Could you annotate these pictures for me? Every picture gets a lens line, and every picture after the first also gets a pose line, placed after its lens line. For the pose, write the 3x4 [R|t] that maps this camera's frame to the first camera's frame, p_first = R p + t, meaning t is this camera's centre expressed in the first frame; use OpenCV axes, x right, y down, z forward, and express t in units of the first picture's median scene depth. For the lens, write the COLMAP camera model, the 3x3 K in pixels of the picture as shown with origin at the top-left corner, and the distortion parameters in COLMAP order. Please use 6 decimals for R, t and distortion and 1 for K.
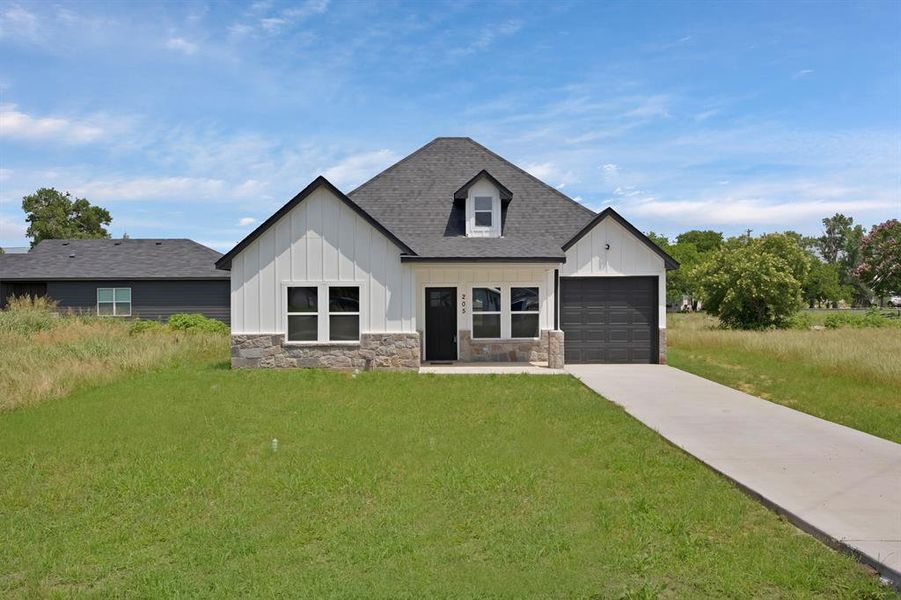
lens RADIAL K [[791.8, 0, 450.5], [0, 791.8, 300.0], [0, 0, 1]] dist [-0.009742, -0.005870]
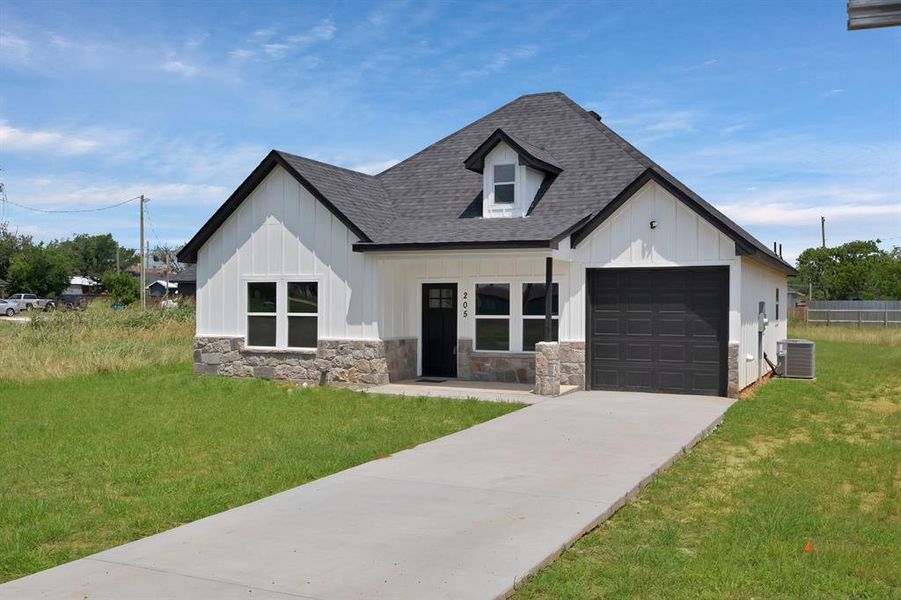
lens RADIAL K [[873.9, 0, 450.5], [0, 873.9, 300.0], [0, 0, 1]] dist [-0.001939, 0.019600]
pose [[0.898378, 0.006530, -0.439175, 0.376919], [-0.009408, 0.999946, -0.004379, 0.004055], [0.439123, 0.008066, 0.898391, 0.230882]]
